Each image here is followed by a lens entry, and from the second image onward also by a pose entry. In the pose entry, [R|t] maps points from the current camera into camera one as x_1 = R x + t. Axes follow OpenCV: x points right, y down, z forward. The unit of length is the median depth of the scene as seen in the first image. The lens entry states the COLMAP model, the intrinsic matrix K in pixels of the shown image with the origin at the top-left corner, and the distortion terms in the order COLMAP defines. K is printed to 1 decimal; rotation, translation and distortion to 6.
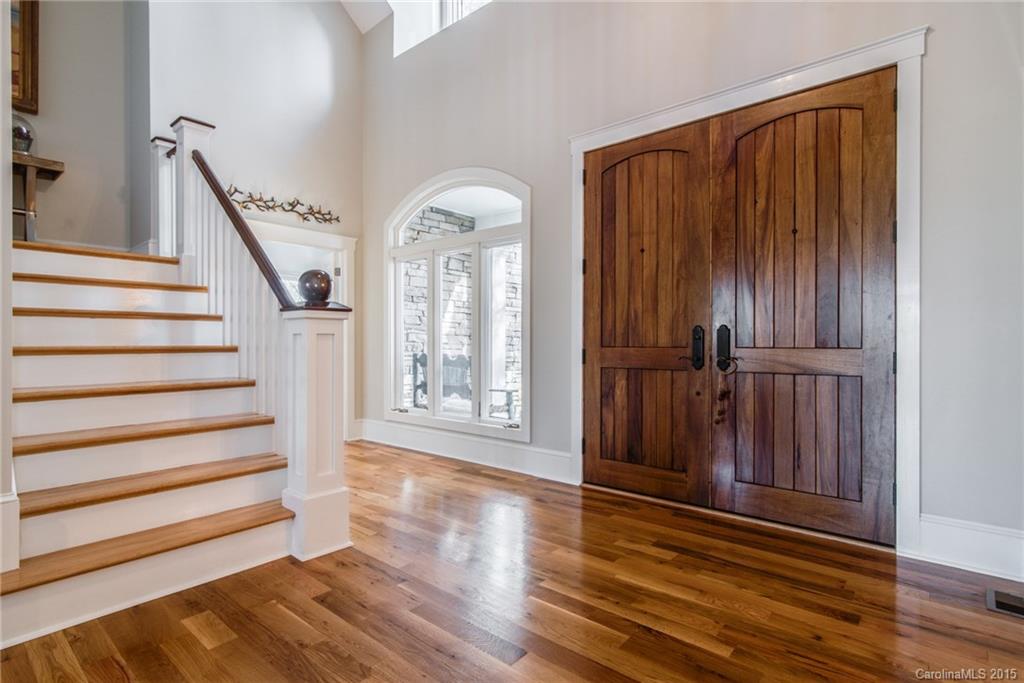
lens RADIAL K [[501.1, 0, 515.1], [0, 501.1, 341.5], [0, 0, 1]] dist [-0.002374, -0.000285]
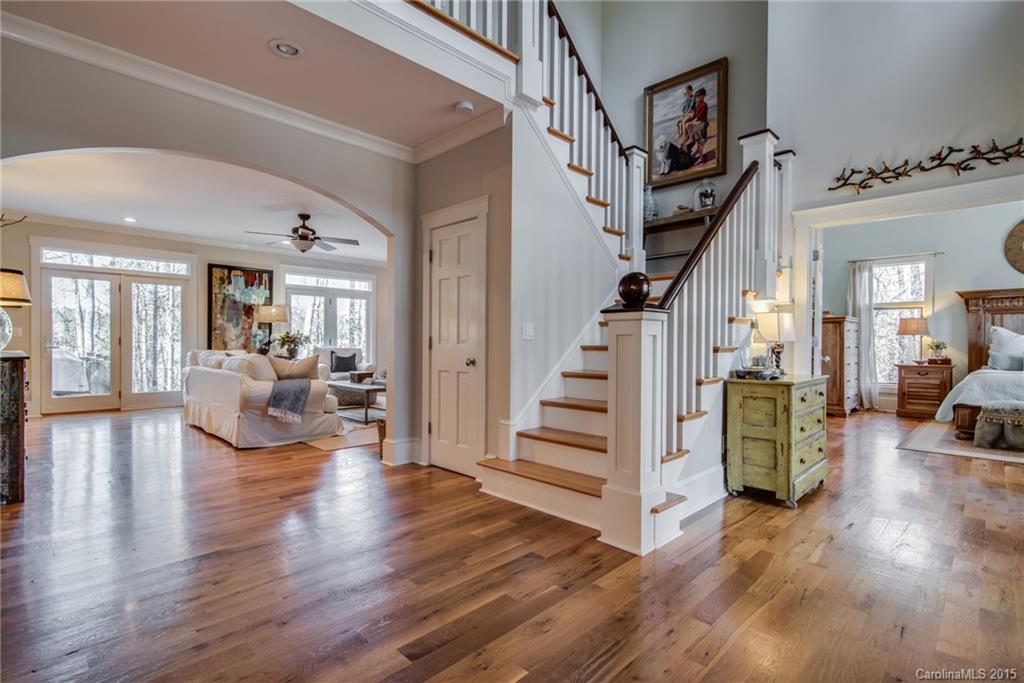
lens RADIAL K [[501.1, 0, 515.1], [0, 501.1, 341.5], [0, 0, 1]] dist [-0.002374, -0.000285]
pose [[-0.075333, 0.006316, -0.997138, 0.694027], [-0.005626, 0.999961, 0.006759, -0.008217], [0.997143, 0.006119, -0.075294, 0.895147]]
